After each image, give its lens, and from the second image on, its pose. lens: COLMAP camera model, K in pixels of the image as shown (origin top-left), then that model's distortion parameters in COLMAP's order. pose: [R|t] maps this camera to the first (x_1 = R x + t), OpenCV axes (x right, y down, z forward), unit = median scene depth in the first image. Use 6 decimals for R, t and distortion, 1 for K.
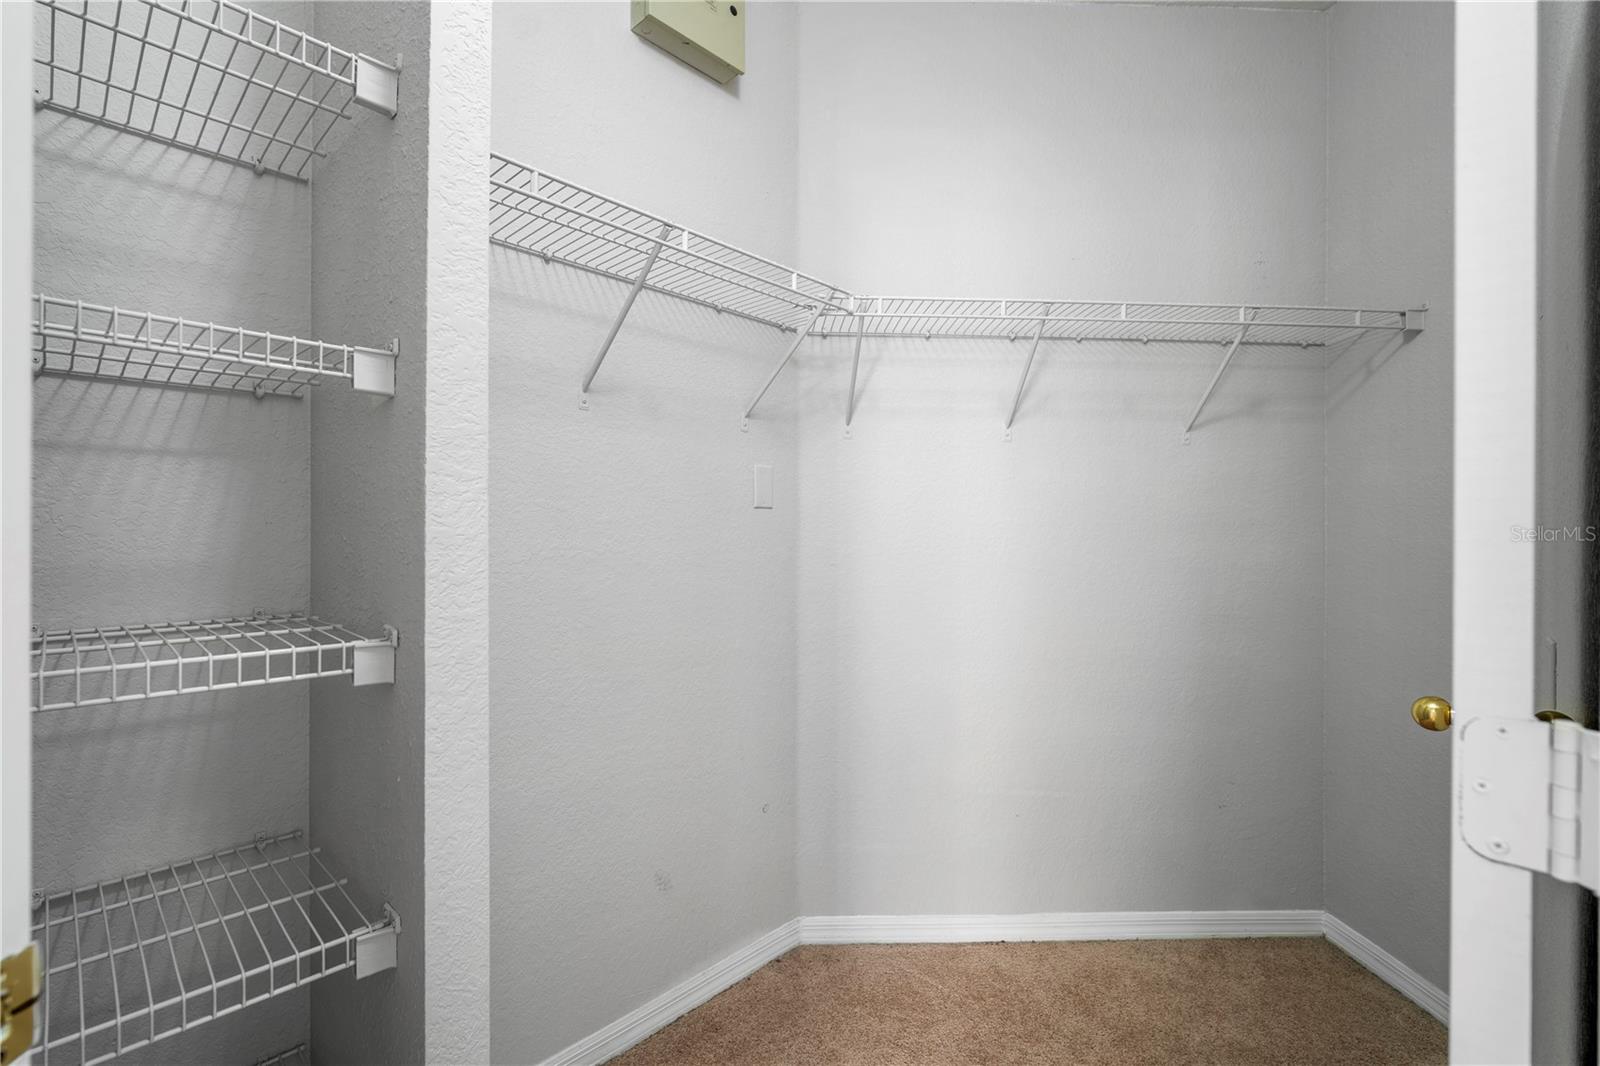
lens RADIAL K [[713.7, 0, 787.4], [0, 713.7, 529.8], [0, 0, 1]] dist [-0.010740, 0.001550]
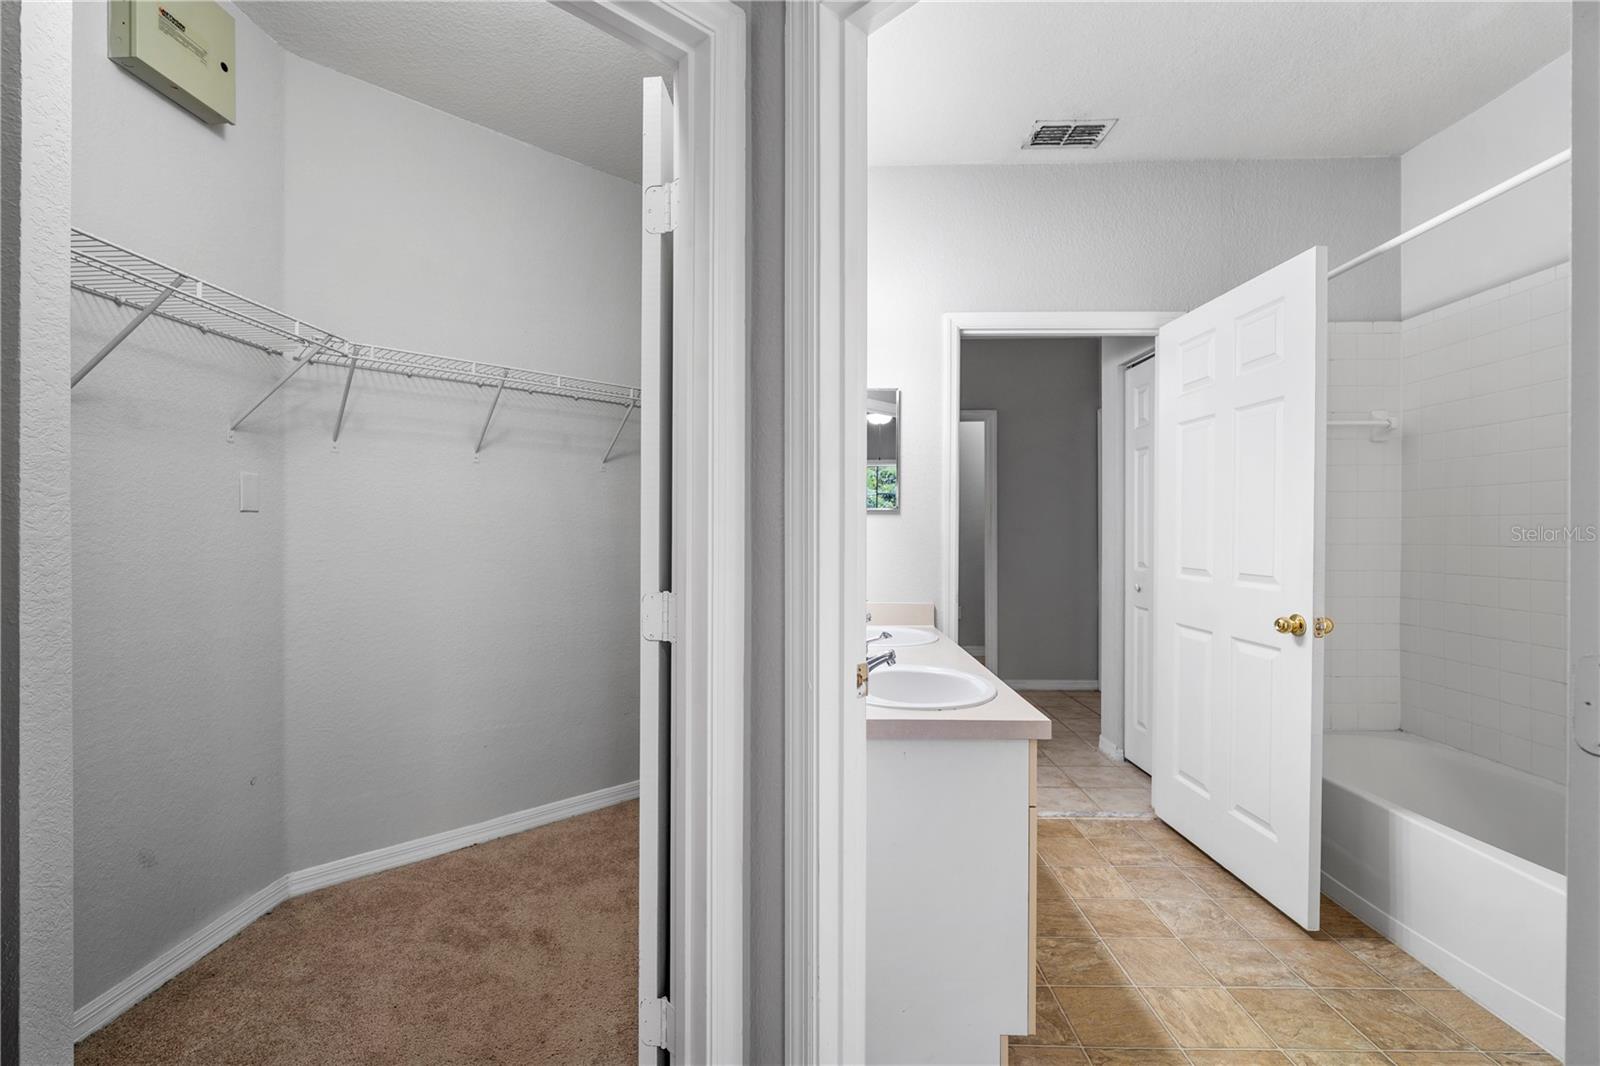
lens RADIAL K [[713.7, 0, 787.4], [0, 713.7, 529.8], [0, 0, 1]] dist [-0.010740, 0.001550]
pose [[0.754234, -0.003525, 0.656596, -0.135237], [0.002808, 0.999994, 0.002142, -0.002142], [-0.656600, 0.000228, 0.754239, -0.408649]]
